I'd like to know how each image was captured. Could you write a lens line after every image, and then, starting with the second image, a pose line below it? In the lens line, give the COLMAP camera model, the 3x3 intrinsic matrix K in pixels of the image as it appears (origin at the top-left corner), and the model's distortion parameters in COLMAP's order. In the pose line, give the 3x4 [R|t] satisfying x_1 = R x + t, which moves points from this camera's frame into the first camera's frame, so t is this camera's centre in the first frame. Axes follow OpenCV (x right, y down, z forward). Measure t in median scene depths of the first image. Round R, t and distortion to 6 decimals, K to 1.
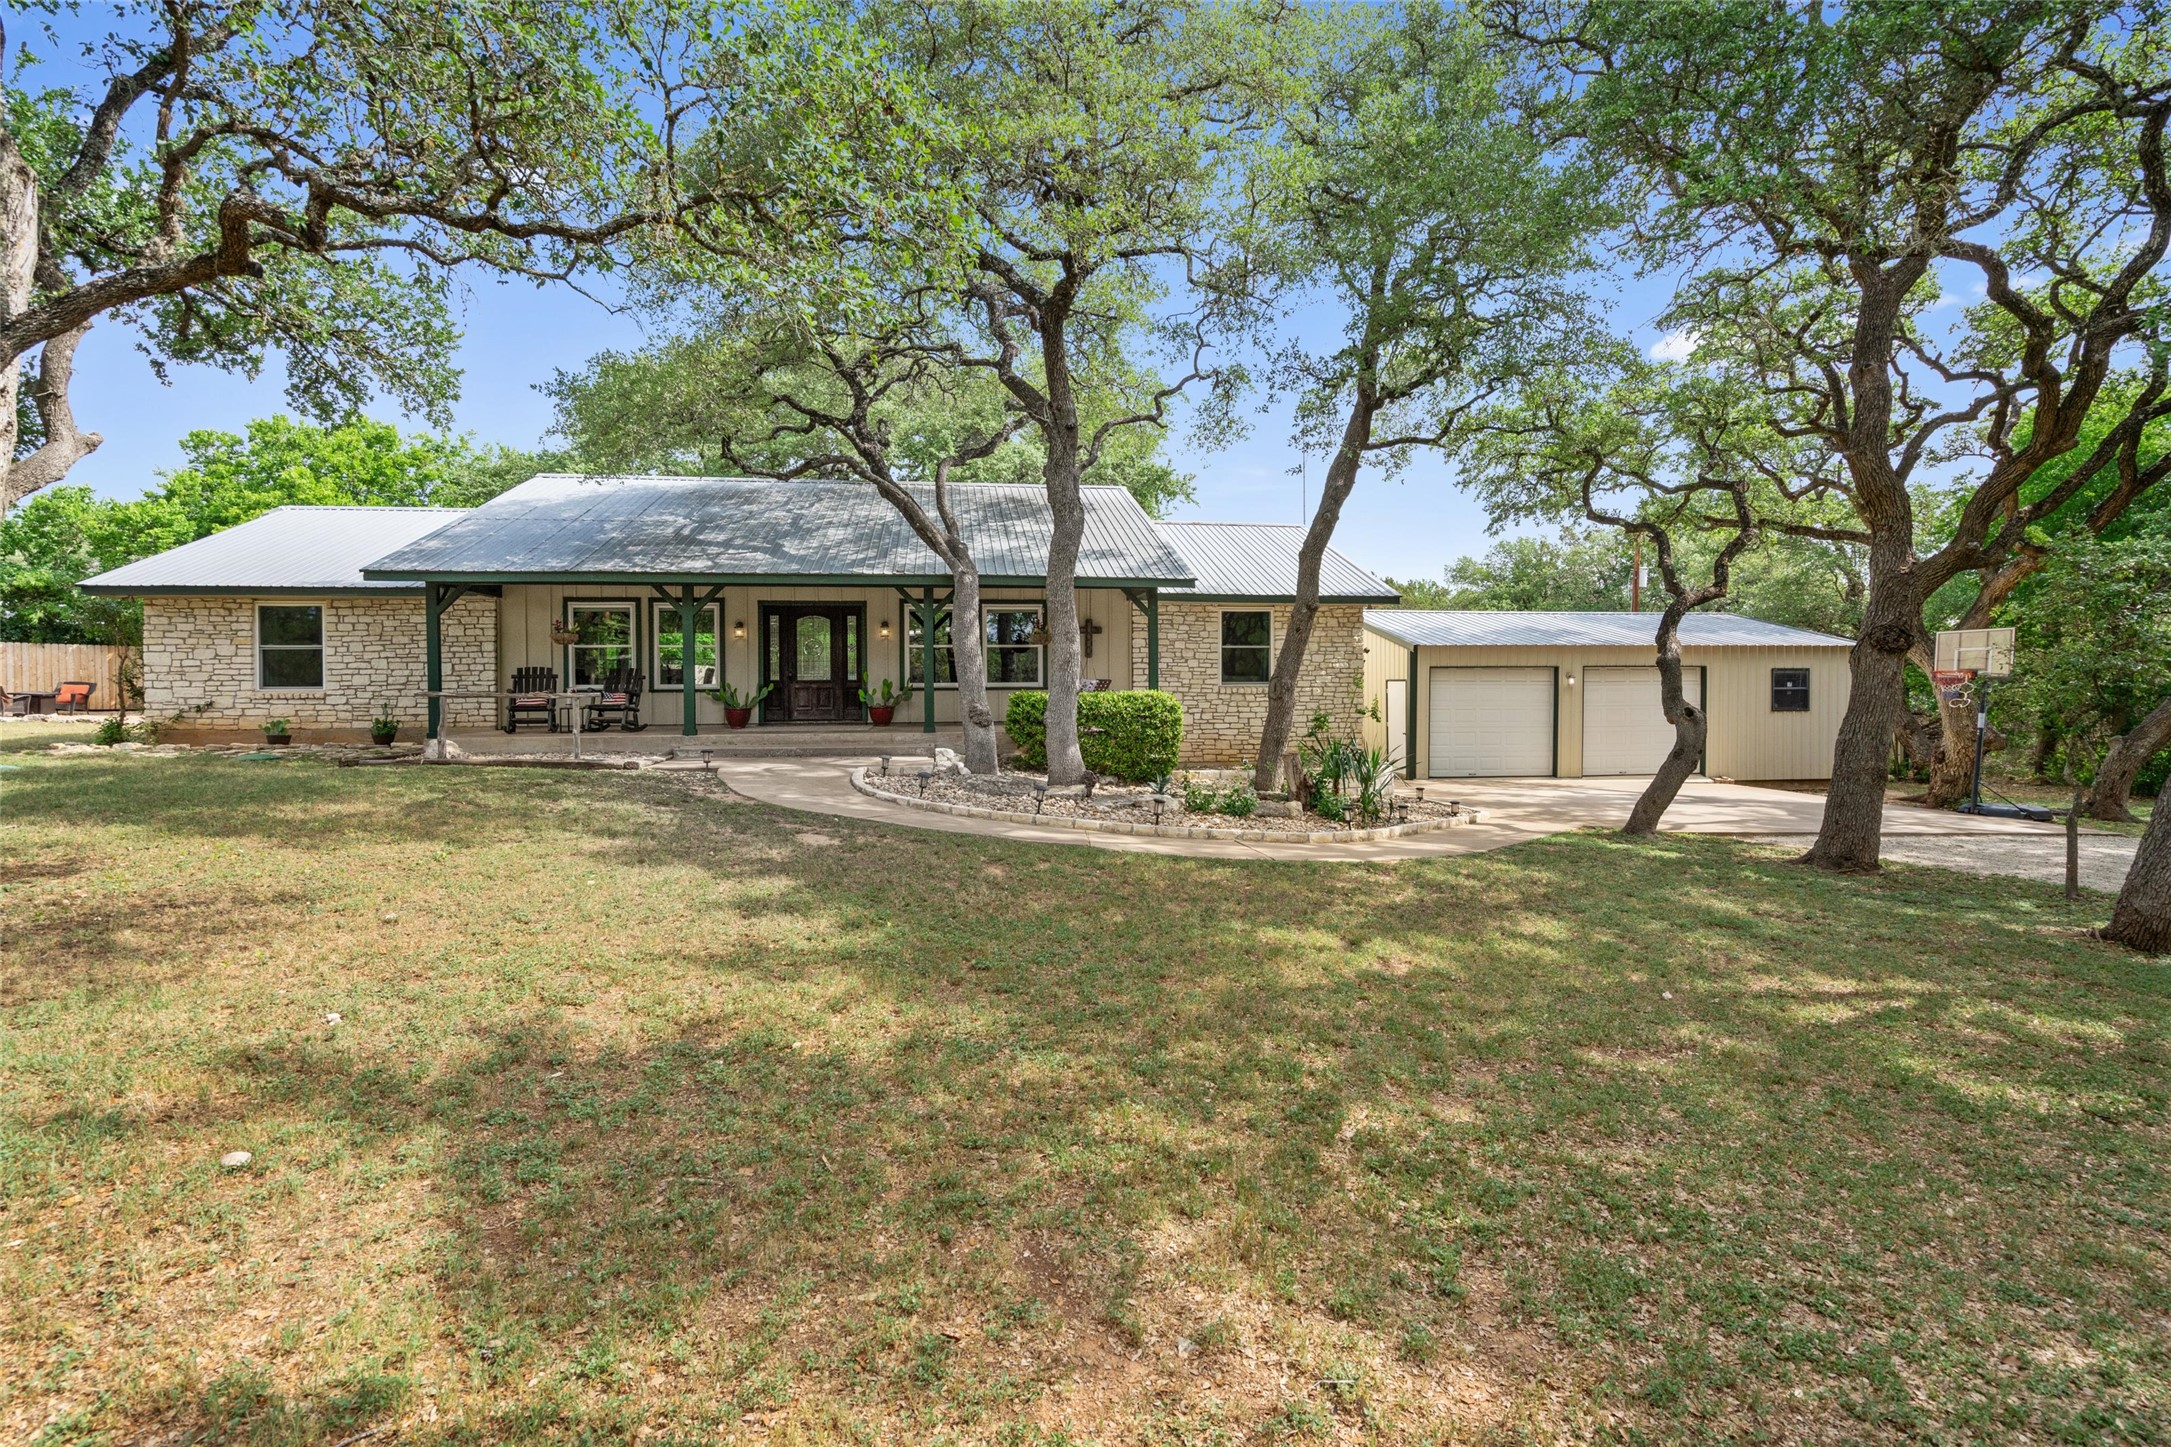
lens RADIAL K [[1081.3, 0, 1091.4], [0, 1081.3, 723.1], [0, 0, 1]] dist [-0.002387, -0.000688]
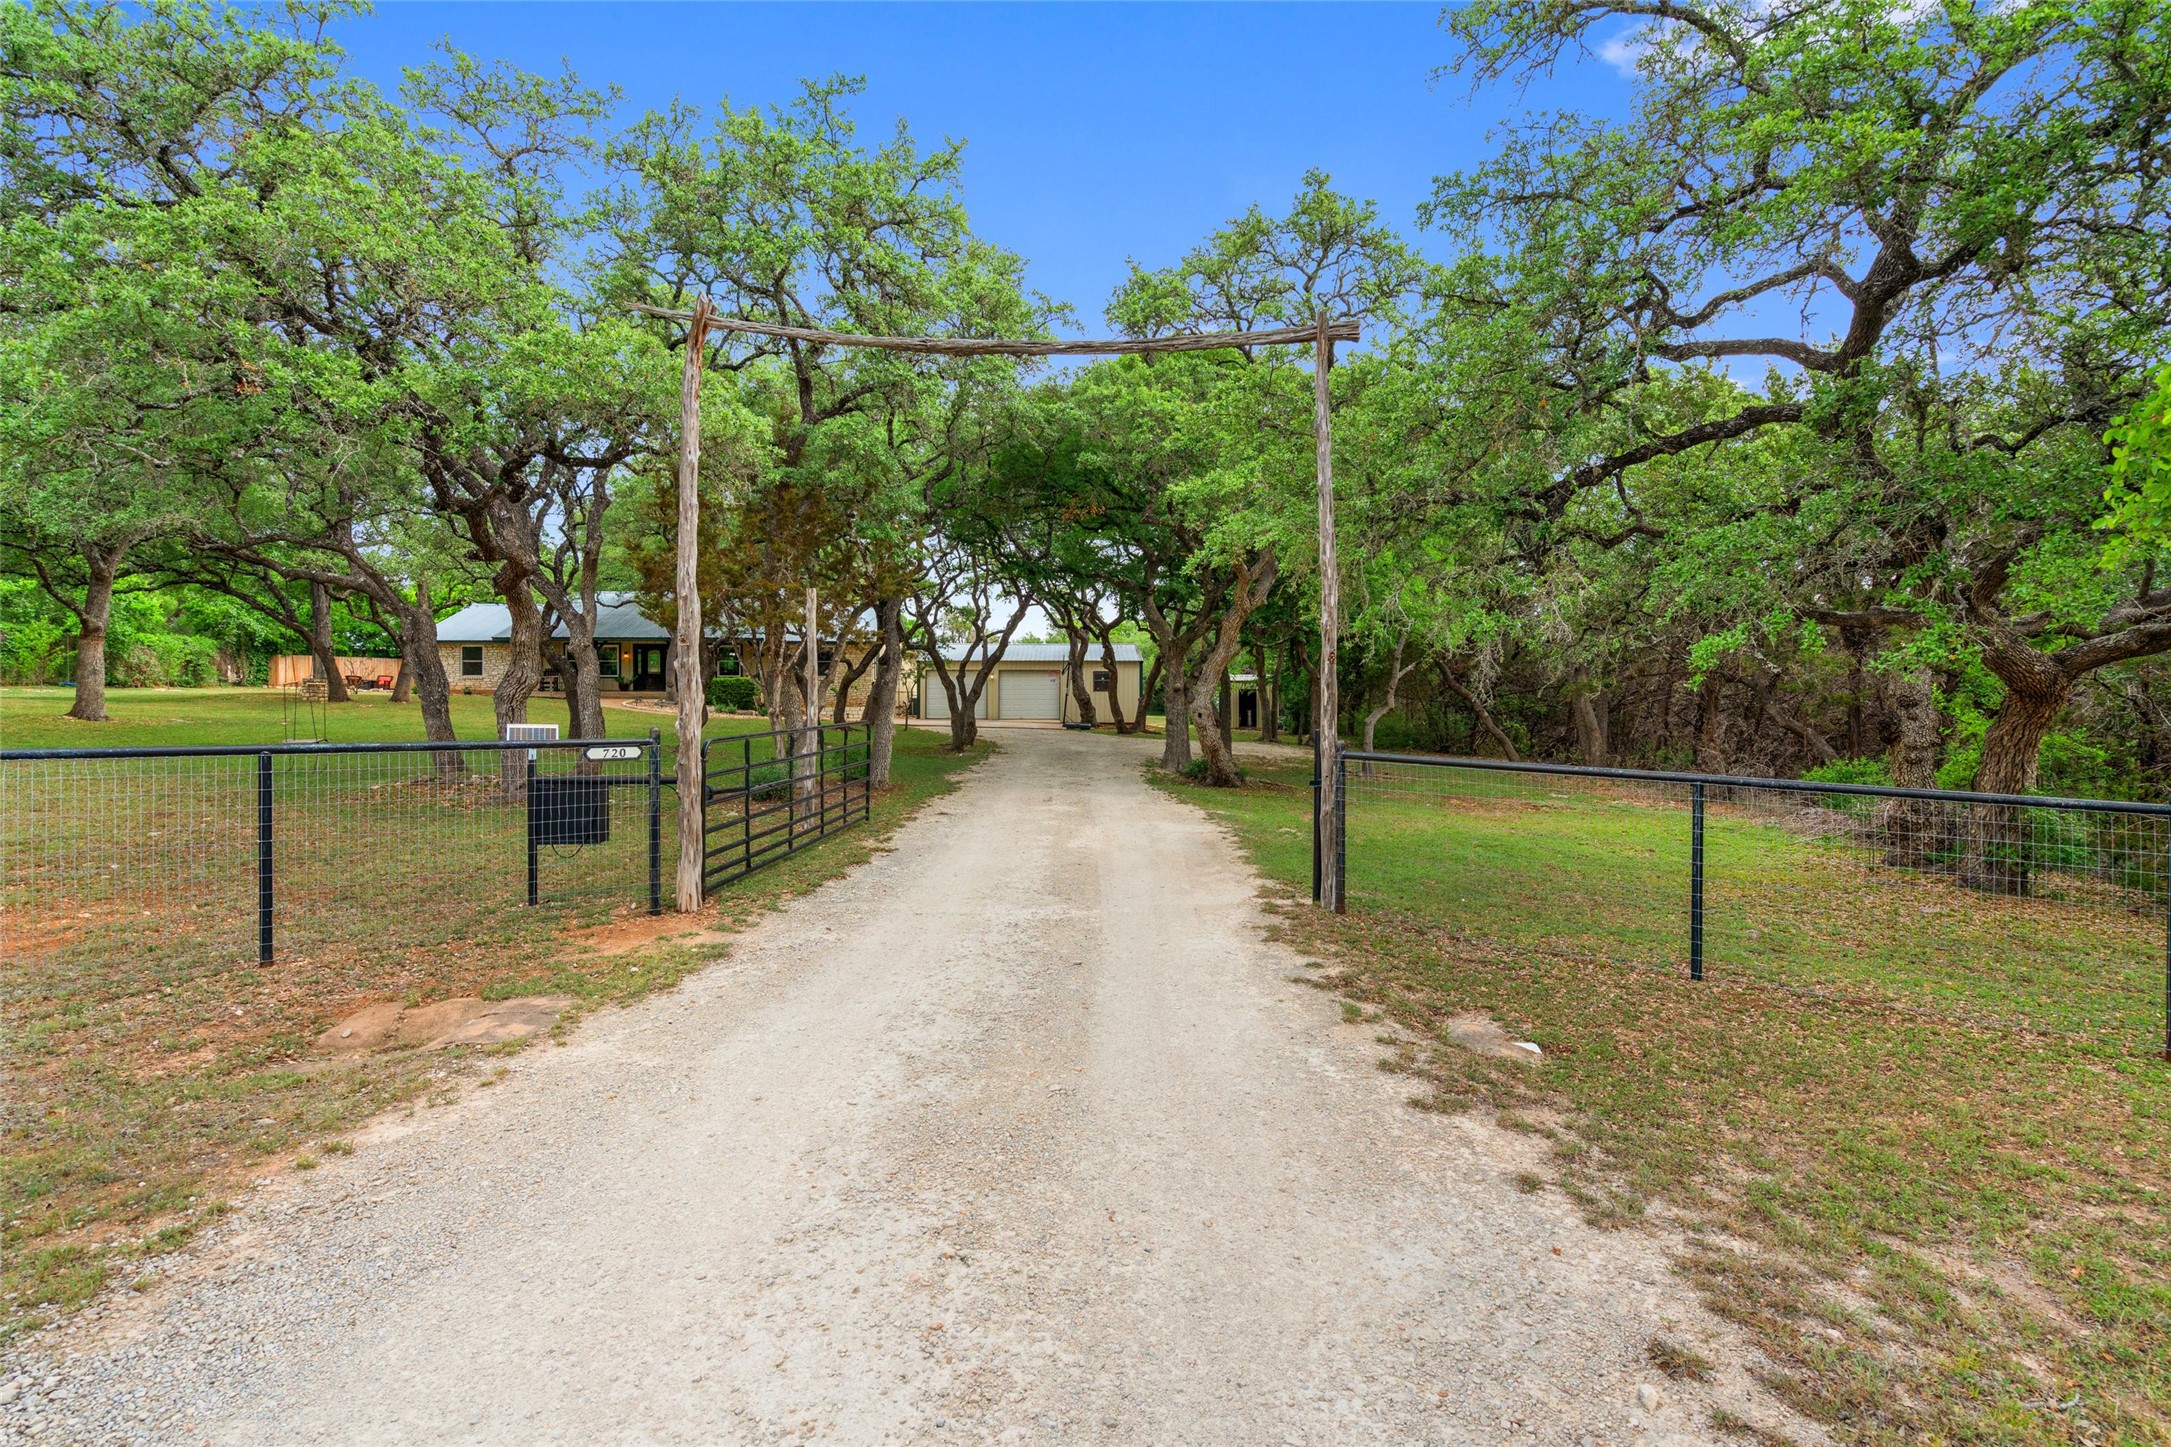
lens RADIAL K [[1081.3, 0, 1091.4], [0, 1081.3, 723.1], [0, 0, 1]] dist [-0.002387, -0.000688]
pose [[0.991205, 0.009725, -0.131979, 1.277305], [-0.011009, 0.999899, -0.009006, 0.103323], [0.131878, 0.010380, 0.991212, -1.634453]]
